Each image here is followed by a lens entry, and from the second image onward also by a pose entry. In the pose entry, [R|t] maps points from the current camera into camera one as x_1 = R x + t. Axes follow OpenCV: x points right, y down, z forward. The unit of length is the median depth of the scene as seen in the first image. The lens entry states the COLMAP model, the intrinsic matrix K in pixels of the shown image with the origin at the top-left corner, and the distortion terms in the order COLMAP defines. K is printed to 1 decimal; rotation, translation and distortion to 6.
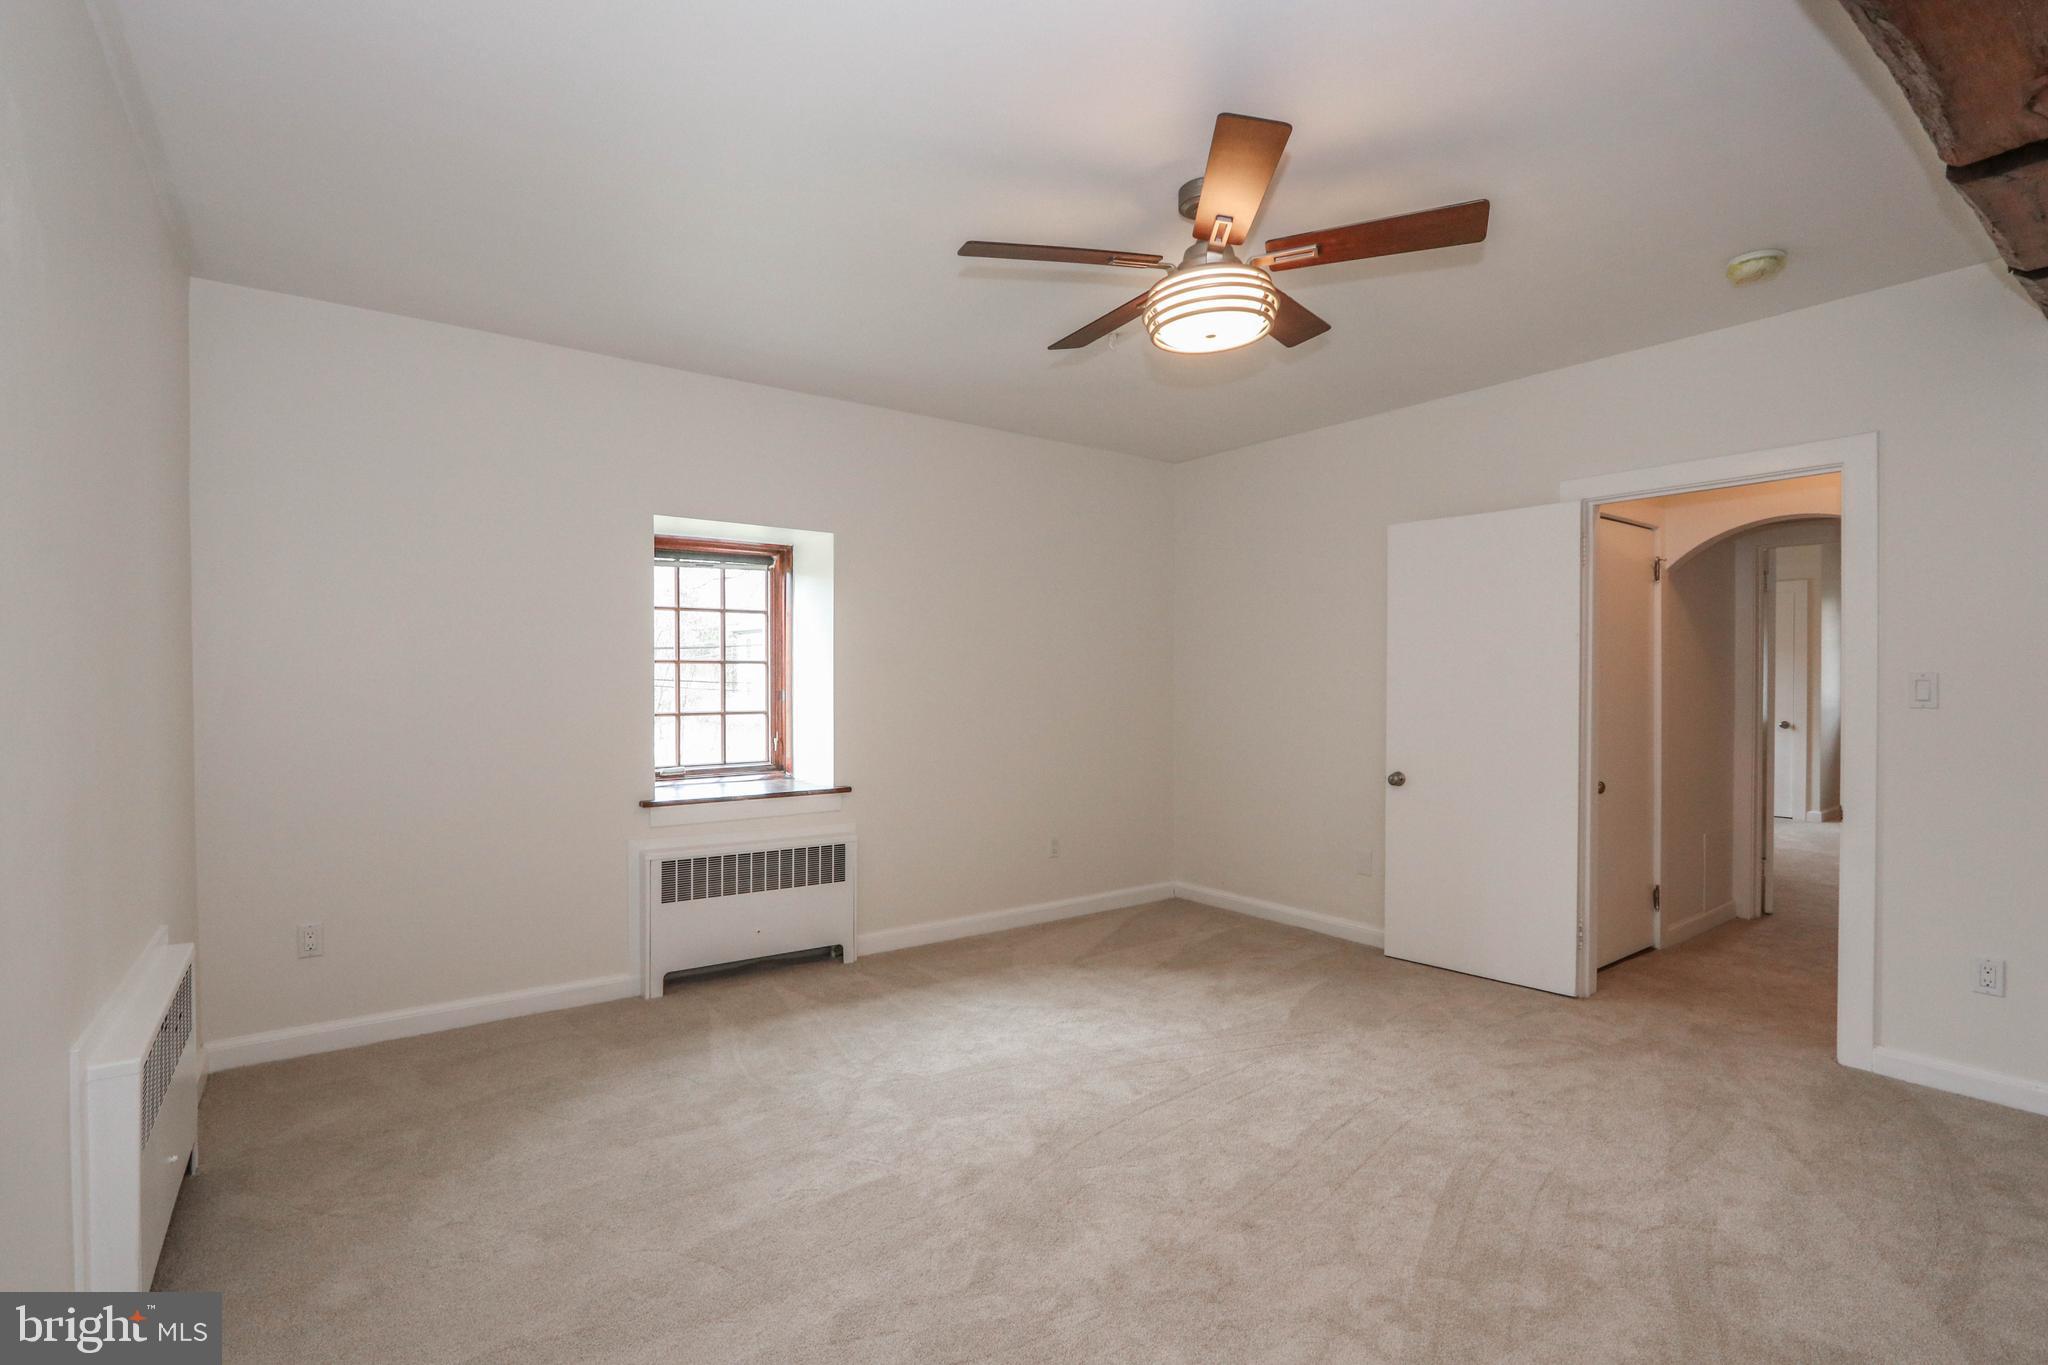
lens RADIAL K [[978.9, 0, 1008.2], [0, 978.9, 693.2], [0, 0, 1]] dist [-0.014817, 0.000281]
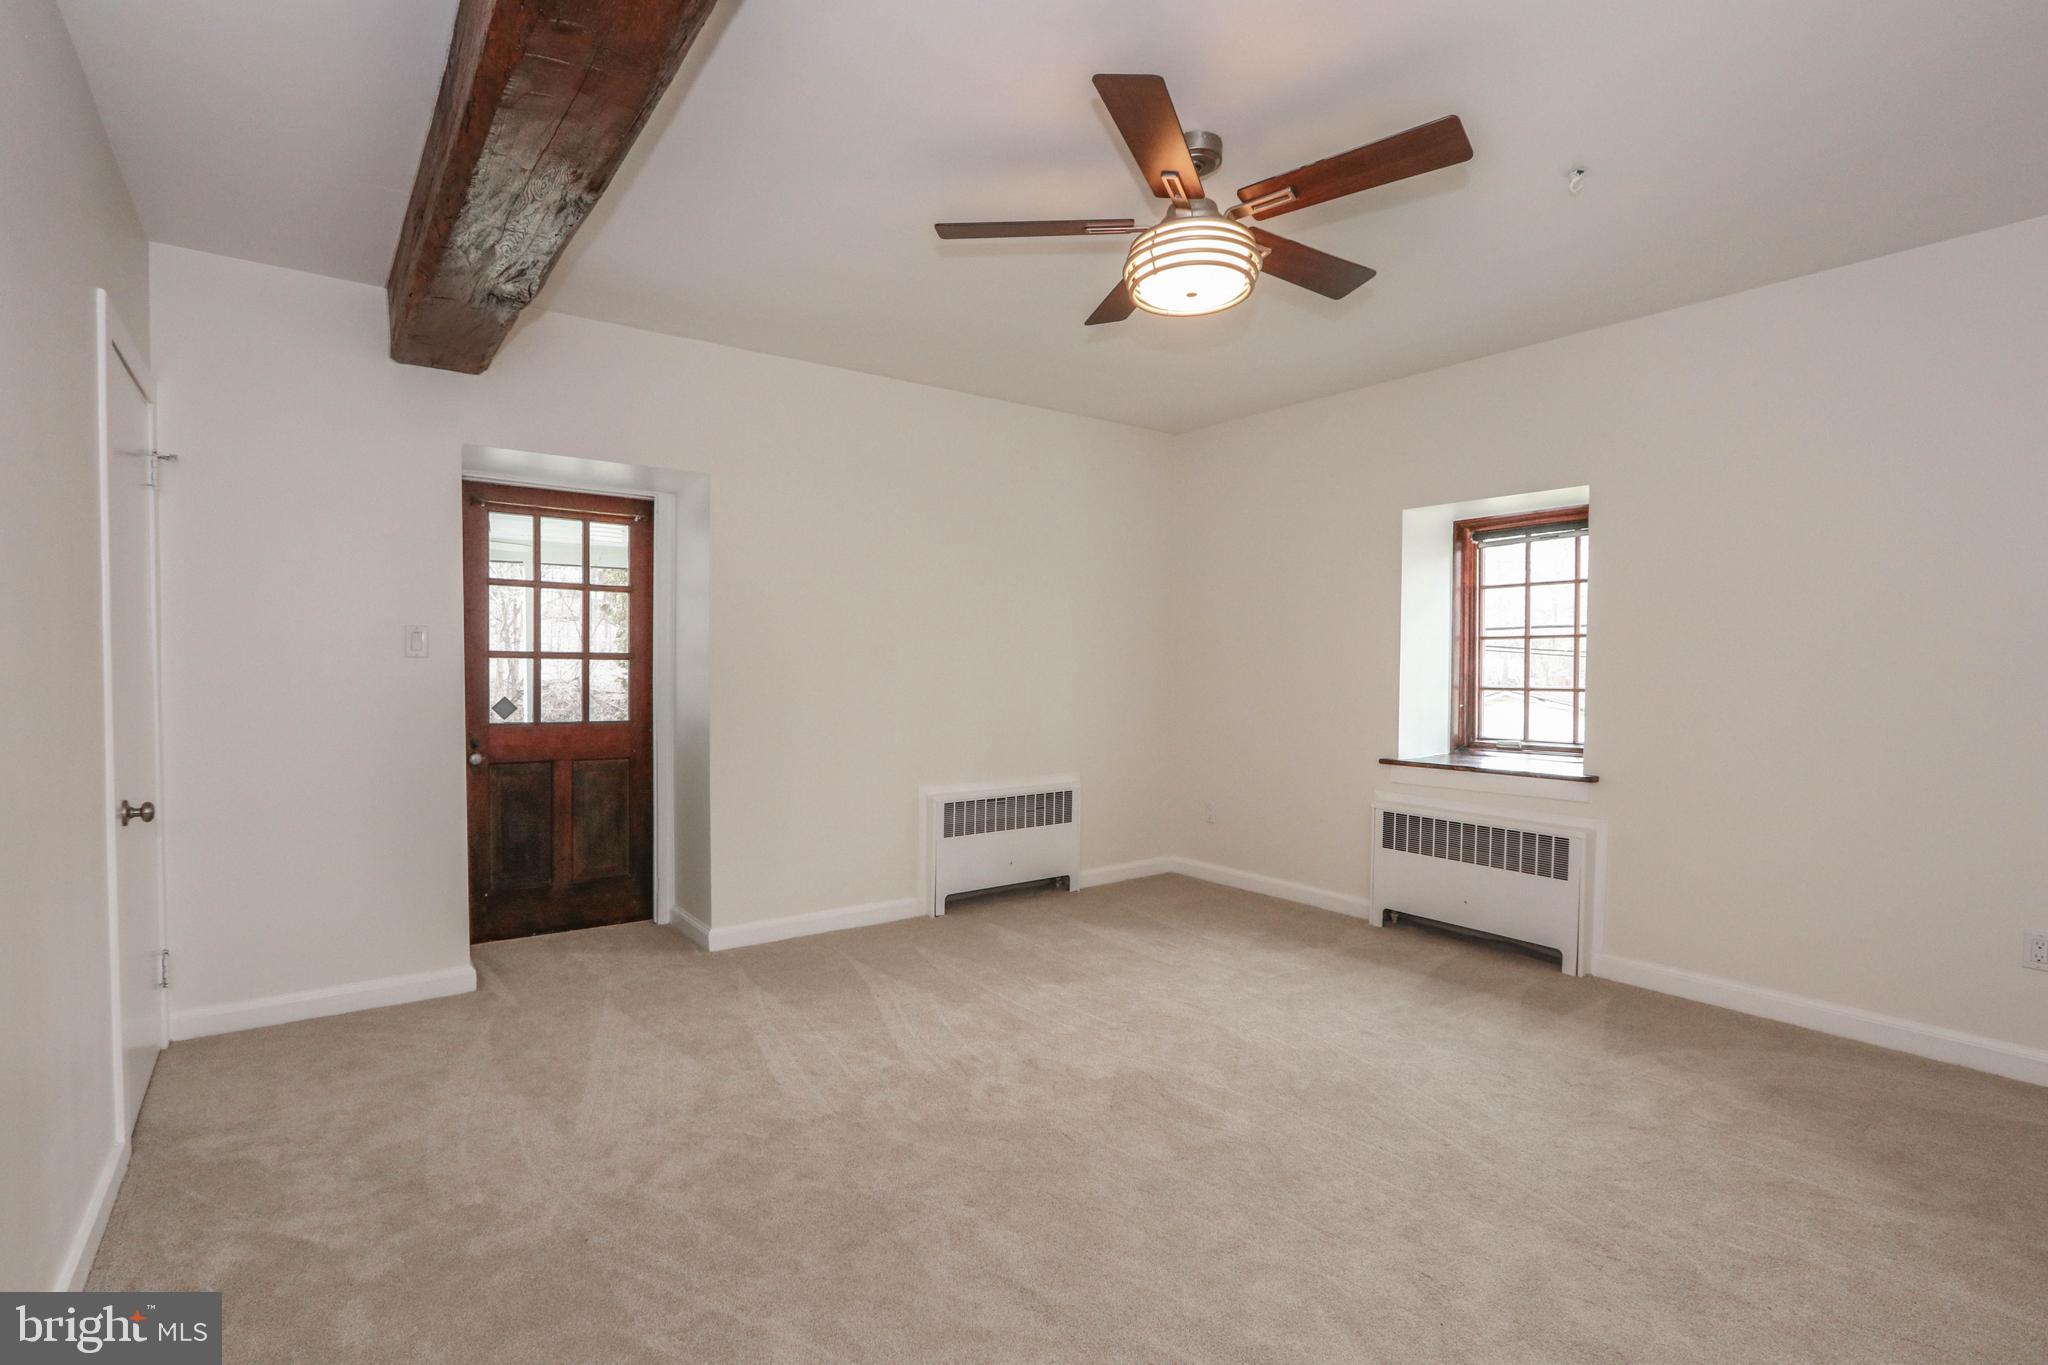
lens RADIAL K [[978.9, 0, 1008.2], [0, 978.9, 693.2], [0, 0, 1]] dist [-0.014817, 0.000281]
pose [[-0.025098, 0.029195, -0.999259, 0.802823], [-0.007262, 0.999542, 0.029386, -0.000062], [0.999659, 0.007994, -0.024874, 0.572623]]
